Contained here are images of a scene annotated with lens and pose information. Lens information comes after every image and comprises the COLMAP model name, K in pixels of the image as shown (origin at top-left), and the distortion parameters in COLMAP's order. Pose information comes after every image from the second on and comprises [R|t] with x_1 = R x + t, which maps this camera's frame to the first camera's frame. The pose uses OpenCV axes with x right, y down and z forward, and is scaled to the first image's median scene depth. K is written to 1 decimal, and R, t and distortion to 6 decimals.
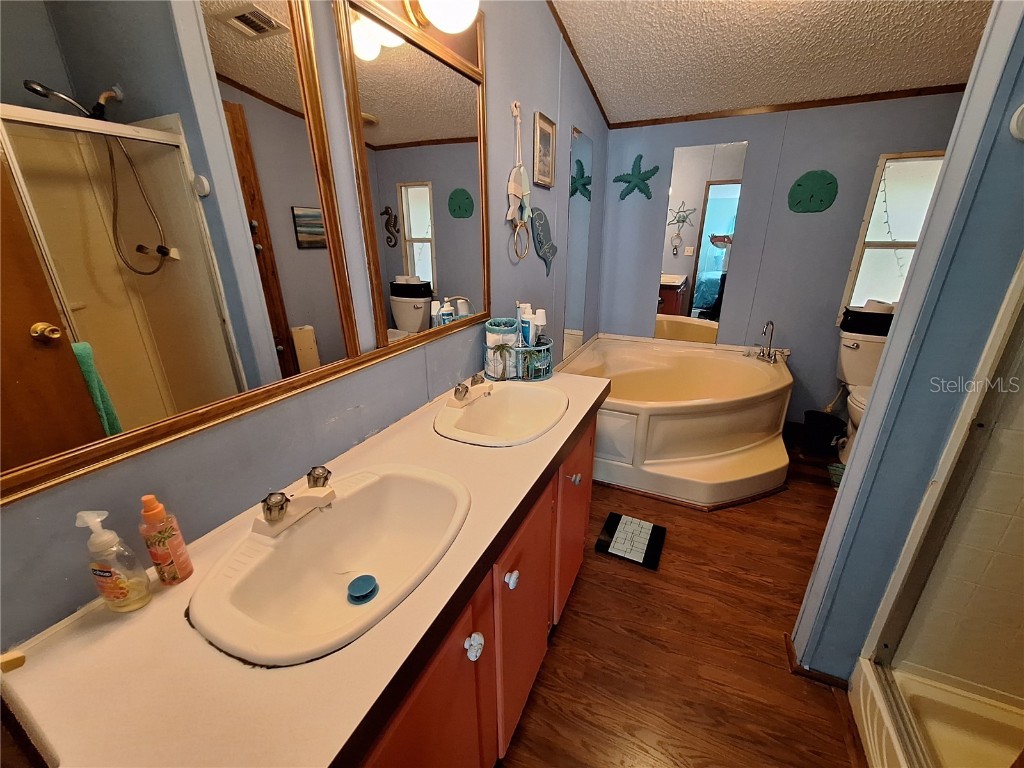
lens RADIAL K [[405.7, 0, 518.6], [0, 405.7, 384.5], [0, 0, 1]] dist [-0.008099, 0.002147]
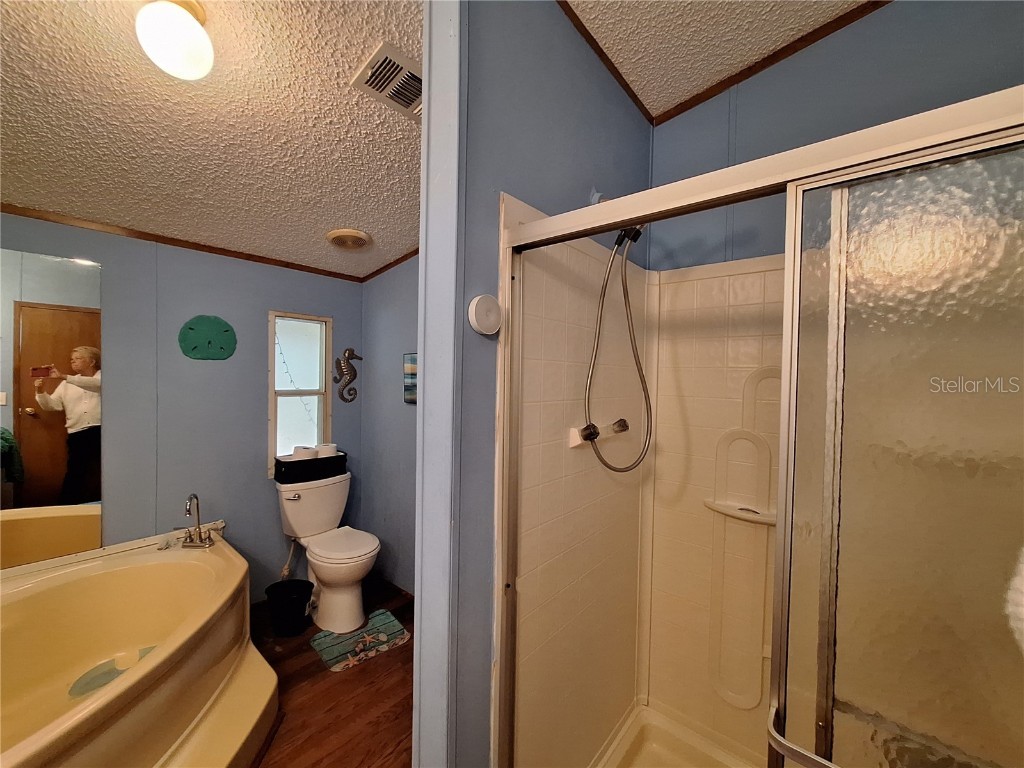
lens RADIAL K [[405.7, 0, 521.8], [0, 405.7, 383.0], [0, 0, 1]] dist [-0.008099, 0.002147]
pose [[0.258875, -0.007465, 0.965882, 0.063906], [0.313939, 0.946330, -0.076828, -0.107908], [-0.913469, 0.323117, 0.247325, 0.203031]]
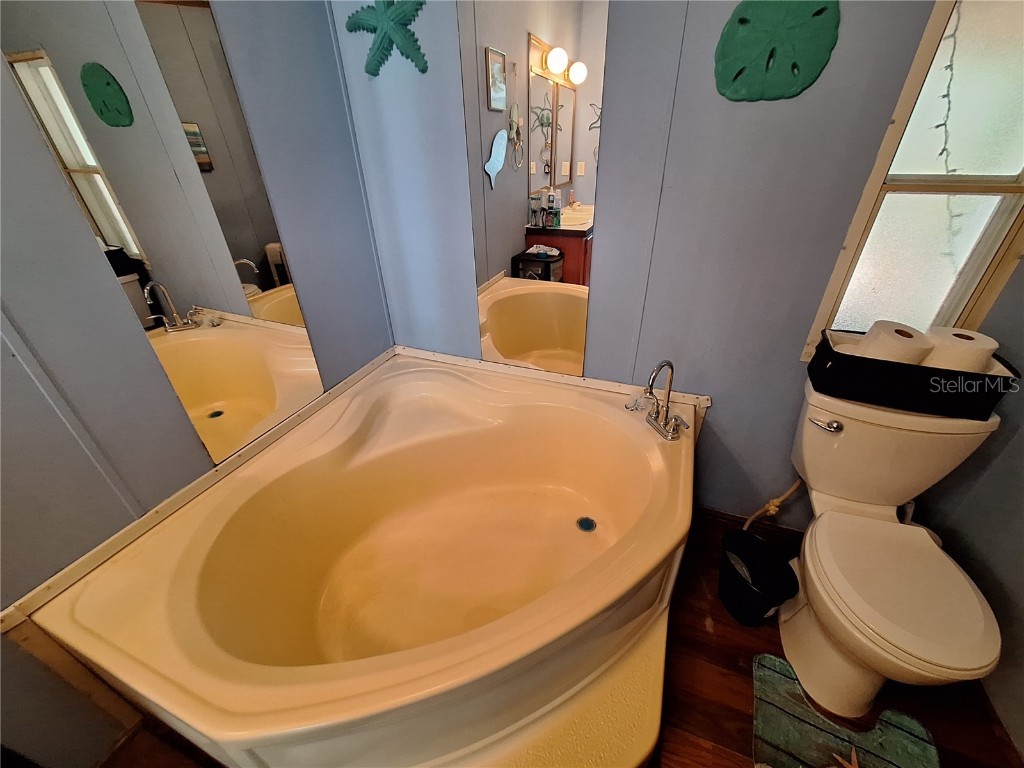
lens RADIAL K [[405.7, 0, 517.3], [0, 405.7, 384.2], [0, 0, 1]] dist [-0.008099, 0.002147]
pose [[0.997914, -0.045729, 0.045568, 0.453865], [0.035952, 0.979935, 0.196050, -0.241310], [-0.053619, -0.194003, 0.979535, 0.576073]]
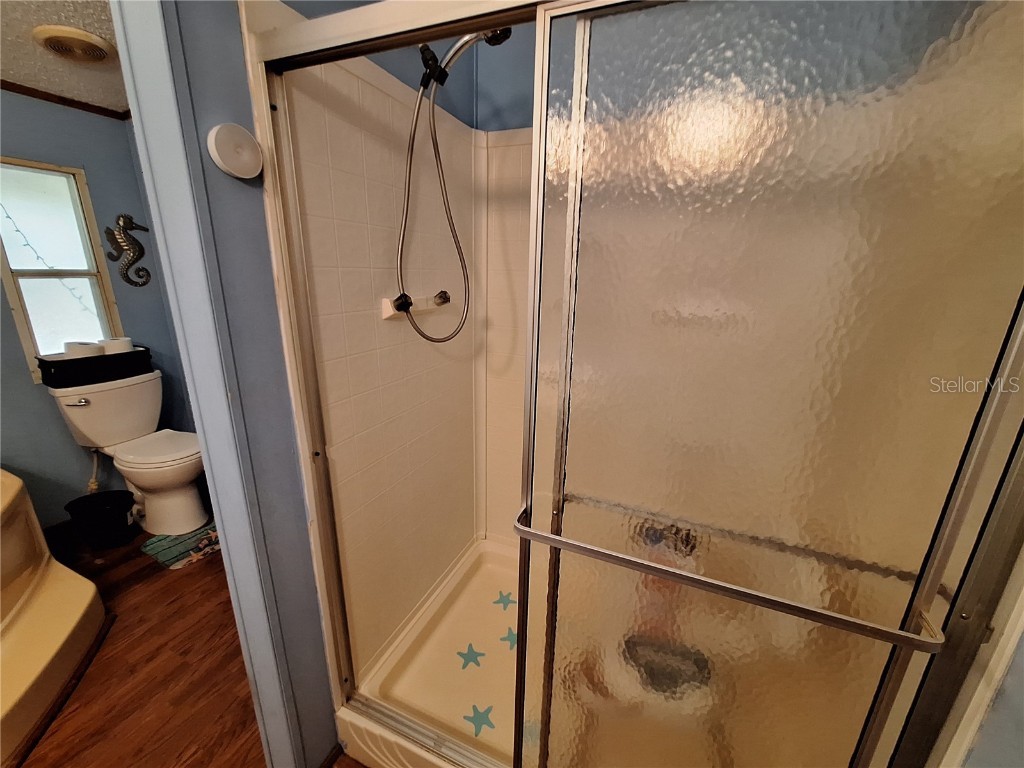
lens RADIAL K [[405.7, 0, 520.7], [0, 405.7, 383.0], [0, 0, 1]] dist [-0.008099, 0.002147]
pose [[-0.034306, -0.268689, 0.962616, 0.066790], [0.318848, 0.909907, 0.265340, -0.065207], [-0.947185, 0.316031, 0.054455, 0.147405]]
